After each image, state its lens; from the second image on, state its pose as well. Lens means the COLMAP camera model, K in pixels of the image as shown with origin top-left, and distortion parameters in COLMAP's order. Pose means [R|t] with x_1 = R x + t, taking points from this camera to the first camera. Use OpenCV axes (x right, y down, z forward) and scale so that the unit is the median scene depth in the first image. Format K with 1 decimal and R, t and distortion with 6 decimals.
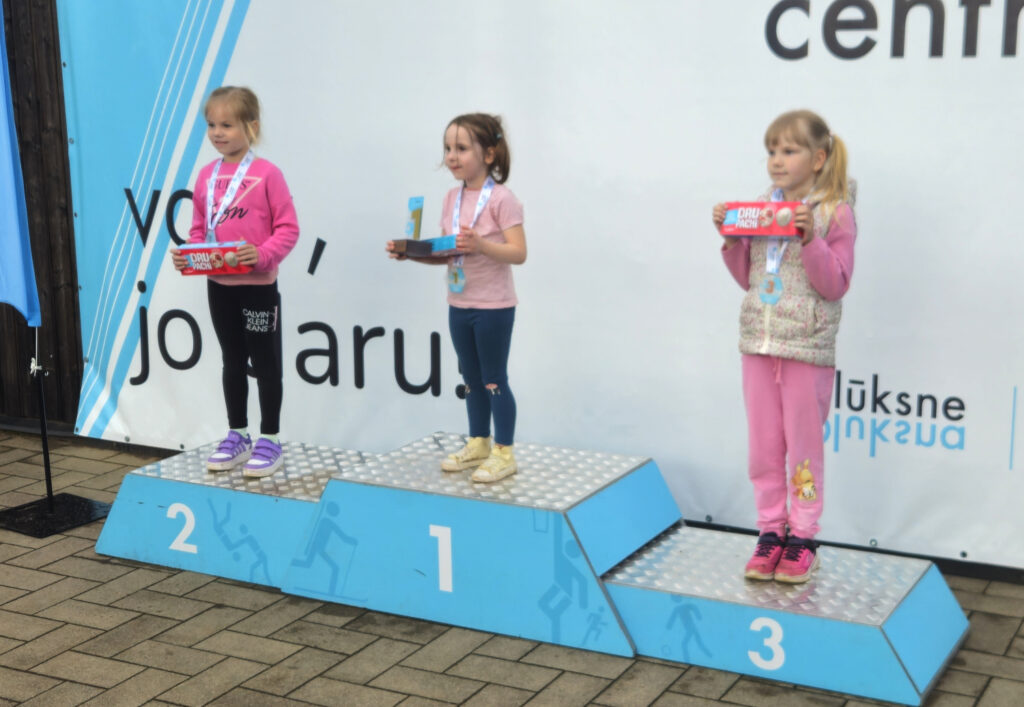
lens RADIAL K [[1448.0, 0, 619.2], [0, 1448.0, 357.0], [0, 0, 1]] dist [0.060945, 0.041796]
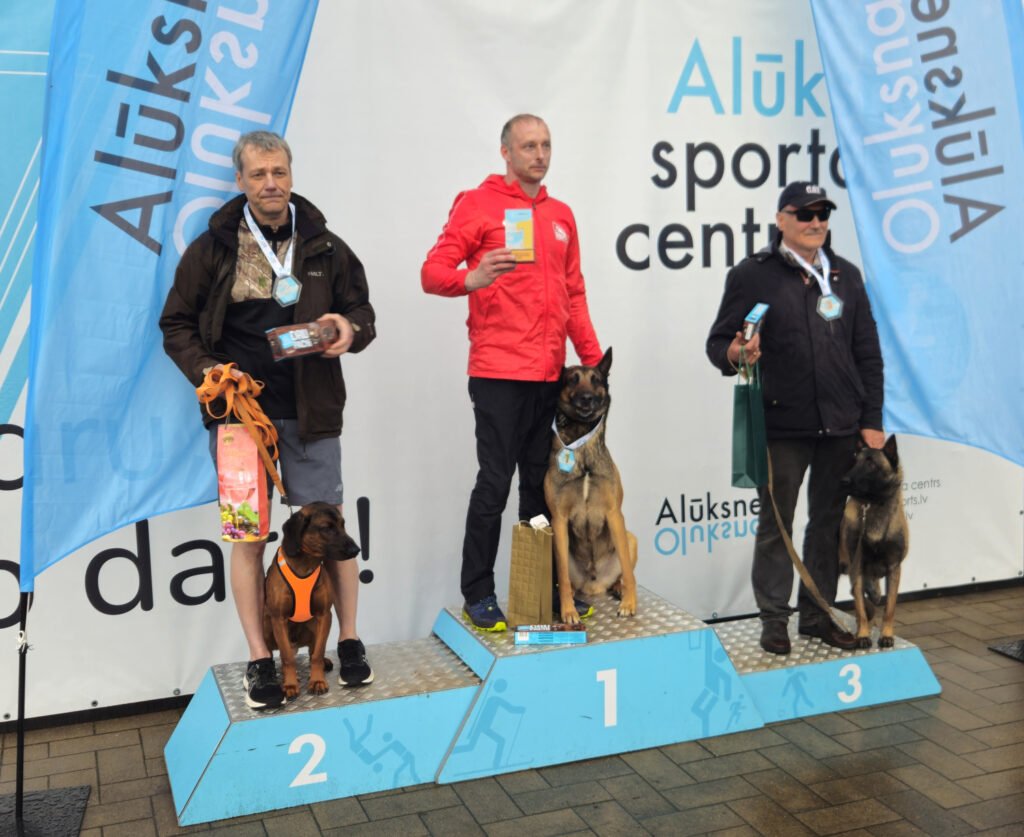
lens RADIAL K [[1188.2, 0, 511.9], [0, 1188.2, 405.8], [0, 0, 1]] dist [0.067956, -0.005869]
pose [[0.691617, -0.097310, 0.715680, -0.772659], [0.159942, 0.986916, -0.020375, -0.077671], [-0.704333, 0.128559, 0.698132, 0.333959]]
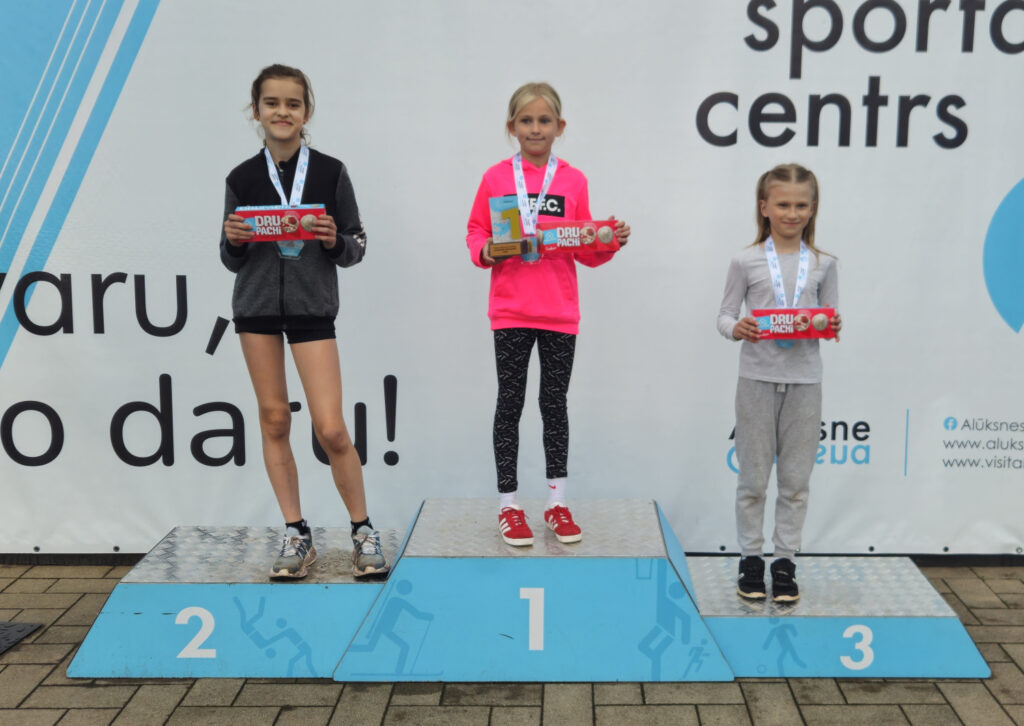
lens RADIAL K [[1178.1, 0, 600.1], [0, 1178.1, 364.3], [0, 0, 1]] dist [0.074257, -0.065926]
pose [[0.888759, -0.062328, 0.454117, -0.417562], [0.074757, 0.997157, -0.009448, -0.027870], [-0.452237, 0.042345, 0.890892, 0.206283]]
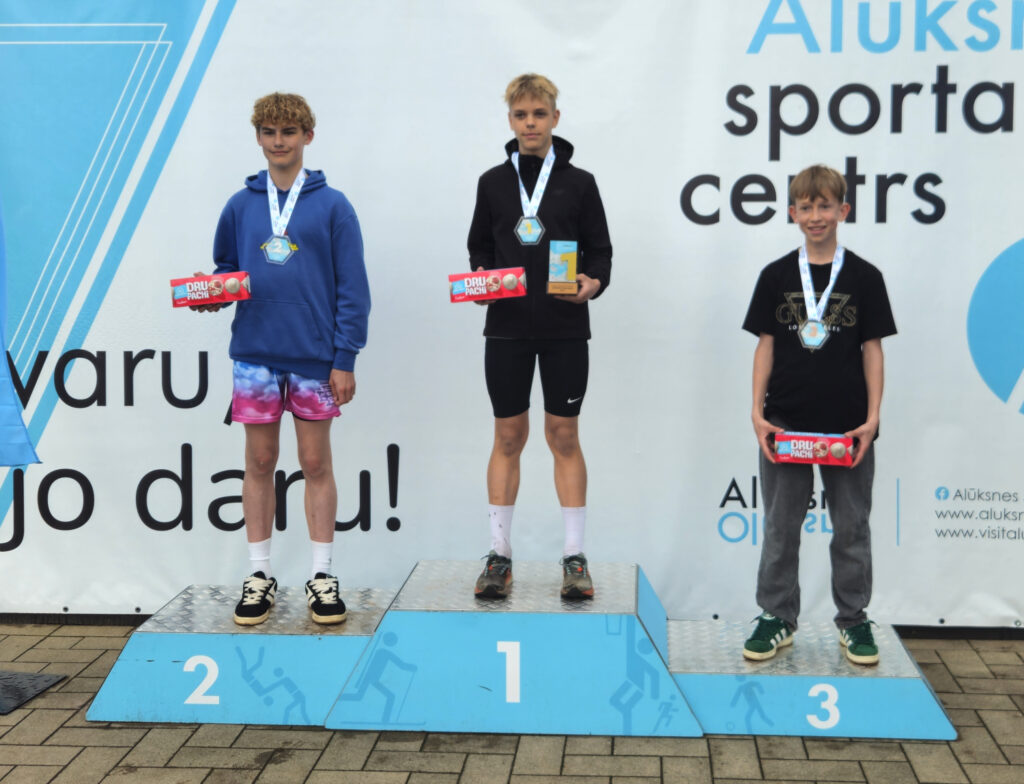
lens RADIAL K [[1303.0, 0, 559.7], [0, 1303.0, 322.0], [0, 0, 1]] dist [0.059634, -0.005416]
pose [[0.926891, -0.026651, 0.374383, -0.416792], [0.073654, 0.990997, -0.111805, -0.008554], [-0.368032, 0.131206, 0.920509, 0.040909]]
